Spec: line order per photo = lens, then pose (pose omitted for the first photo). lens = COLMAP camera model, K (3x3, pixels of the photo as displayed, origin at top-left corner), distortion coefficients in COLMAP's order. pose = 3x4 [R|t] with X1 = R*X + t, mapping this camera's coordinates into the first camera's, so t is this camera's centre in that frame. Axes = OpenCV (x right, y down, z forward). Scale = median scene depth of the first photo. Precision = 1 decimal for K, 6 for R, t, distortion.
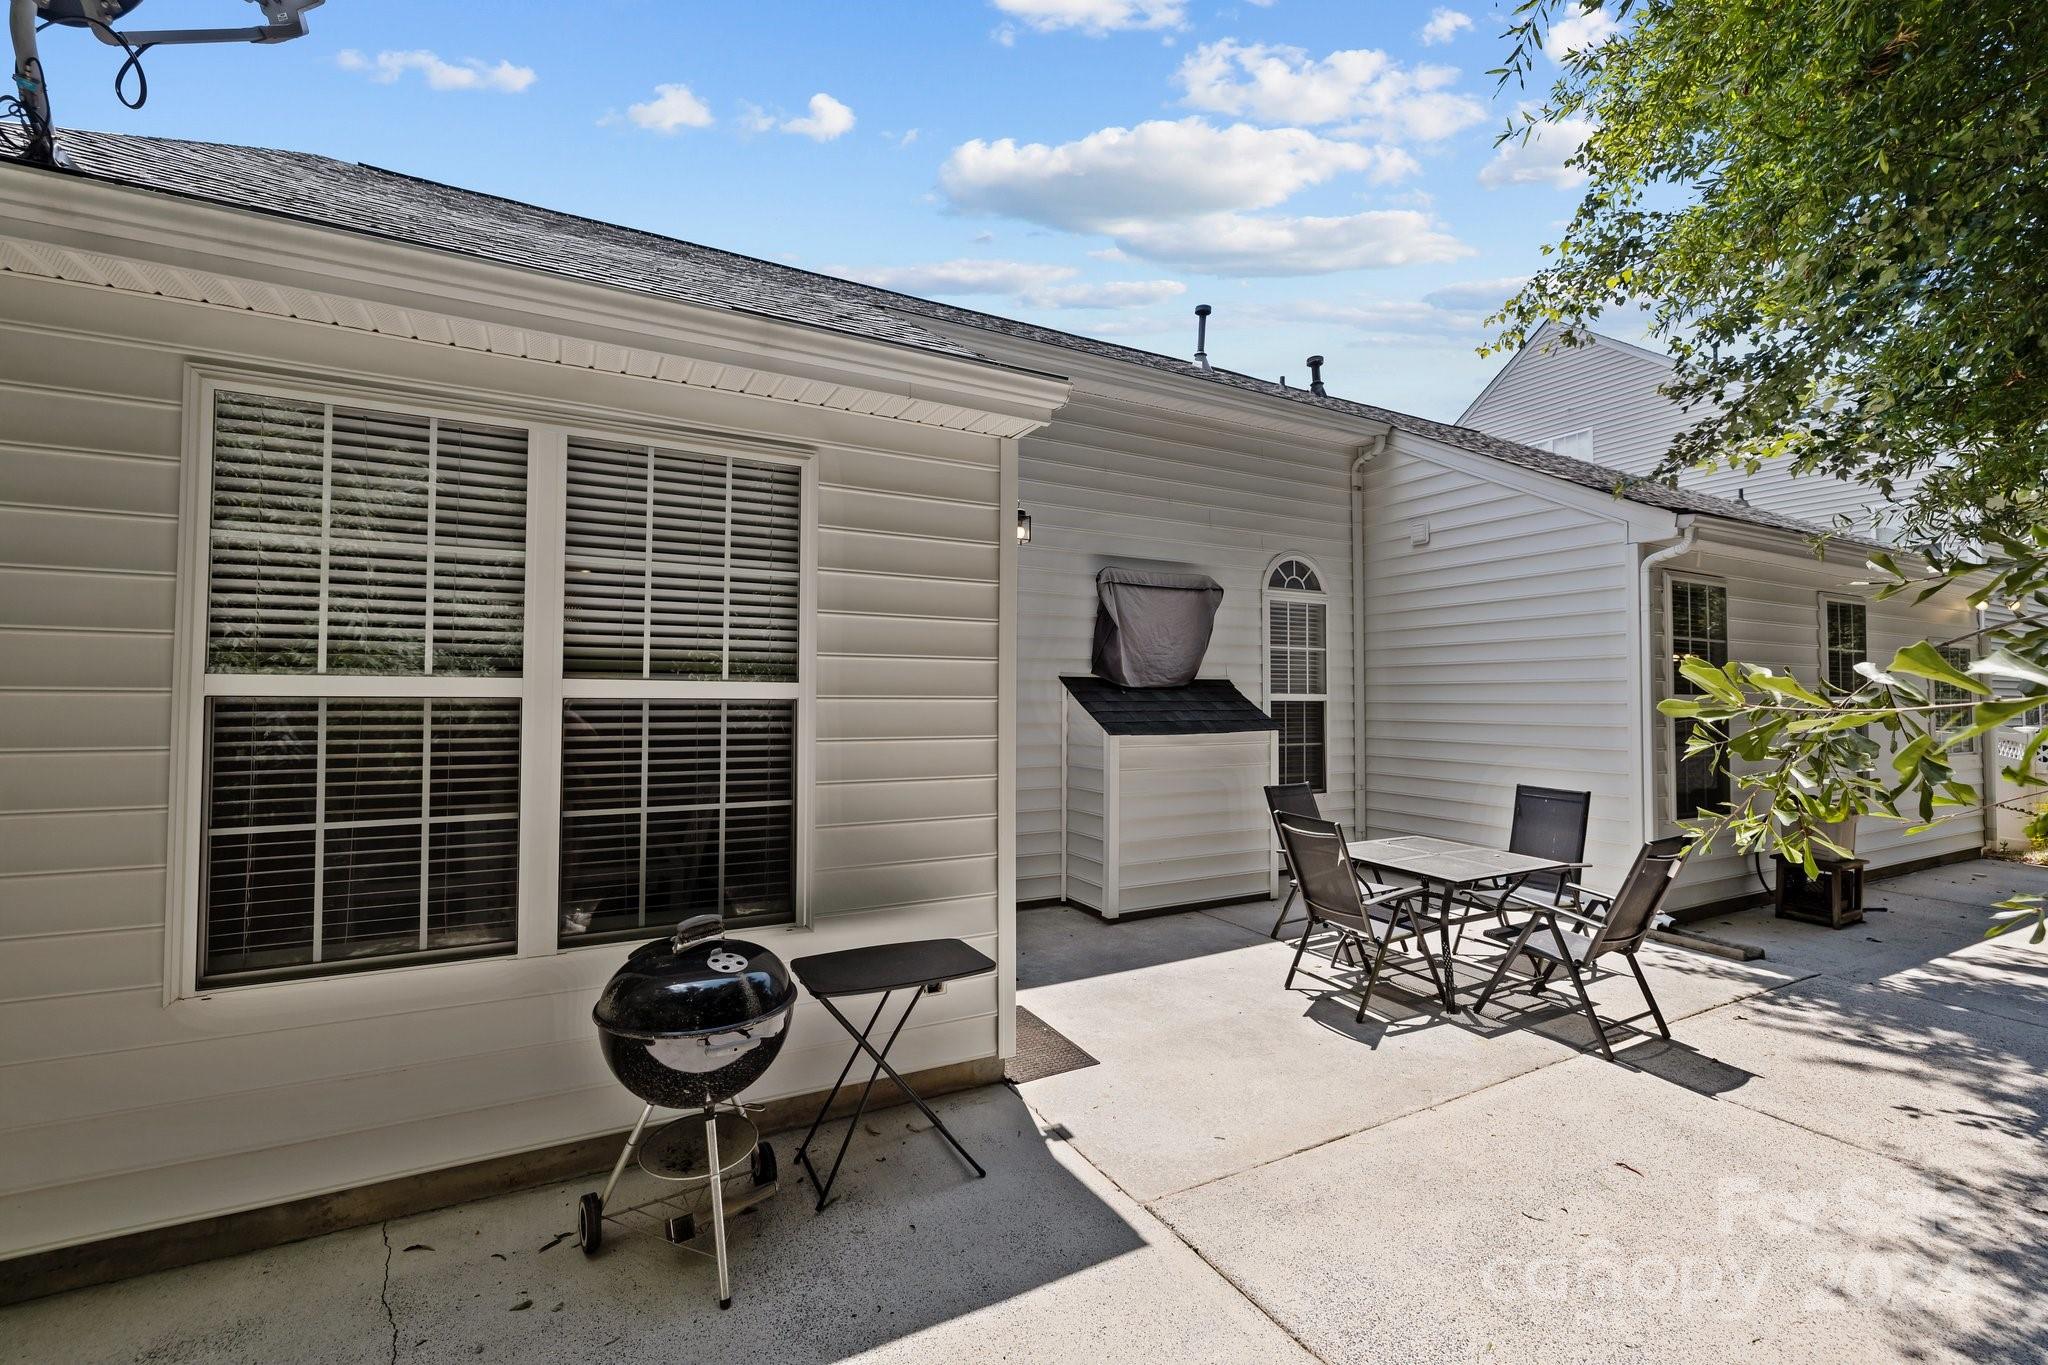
lens RADIAL K [[870.7, 0, 1027.3], [0, 870.7, 677.9], [0, 0, 1]] dist [-0.002188, 0.000125]
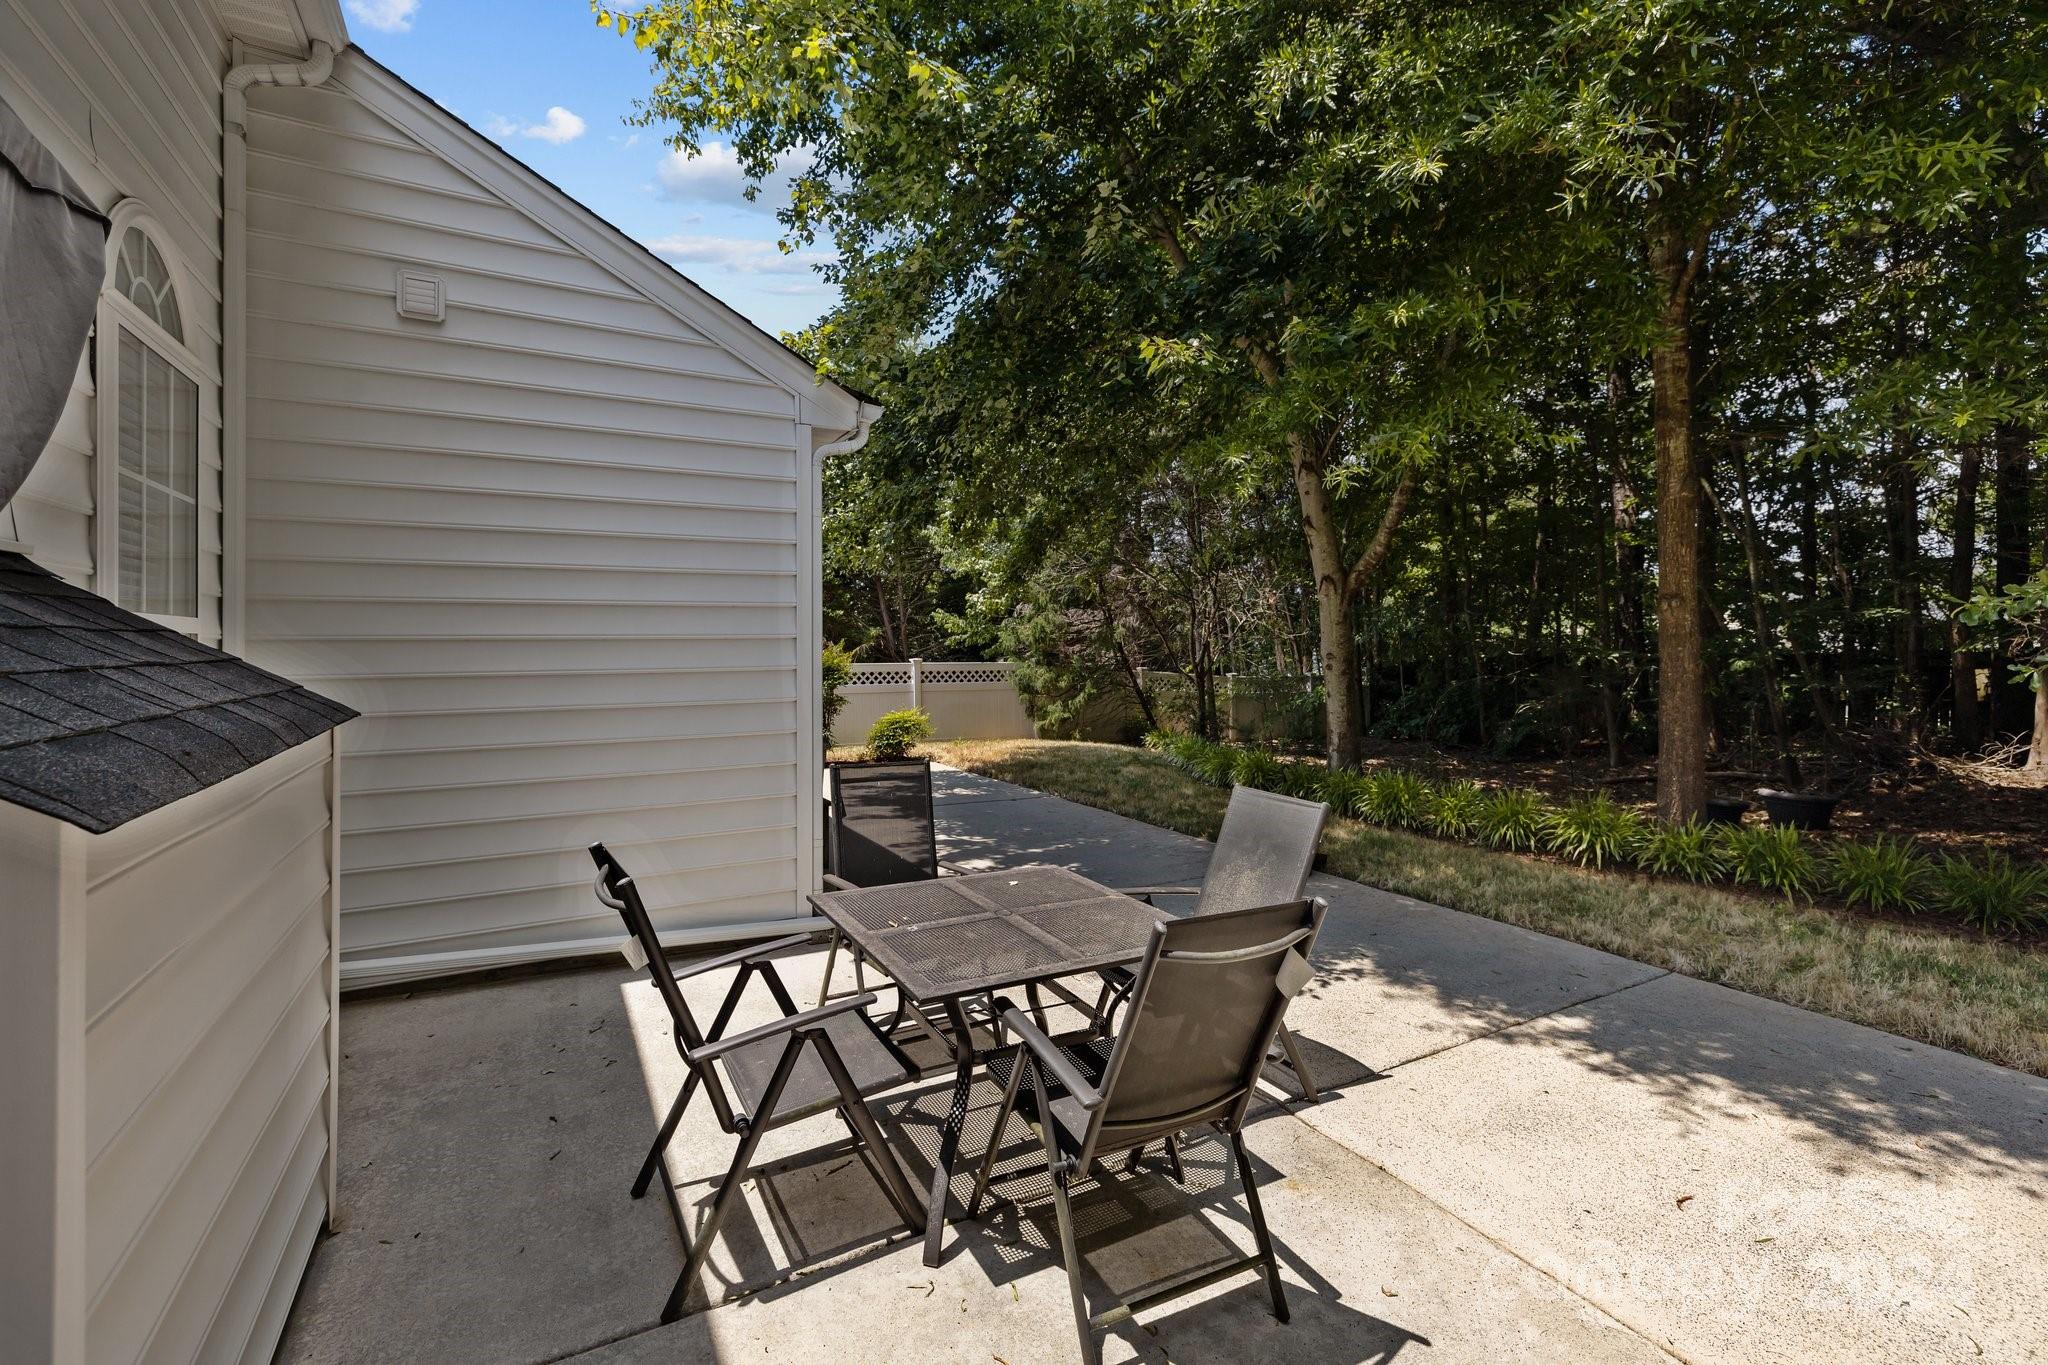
lens RADIAL K [[870.7, 0, 993.7], [0, 870.7, 635.8], [0, 0, 1]] dist [-0.002188, 0.000125]
pose [[0.000328, -0.008555, 0.999963, -0.082114], [-0.018302, 0.999796, 0.008559, 0.029088], [-0.999832, -0.018304, 0.000171, 1.181752]]
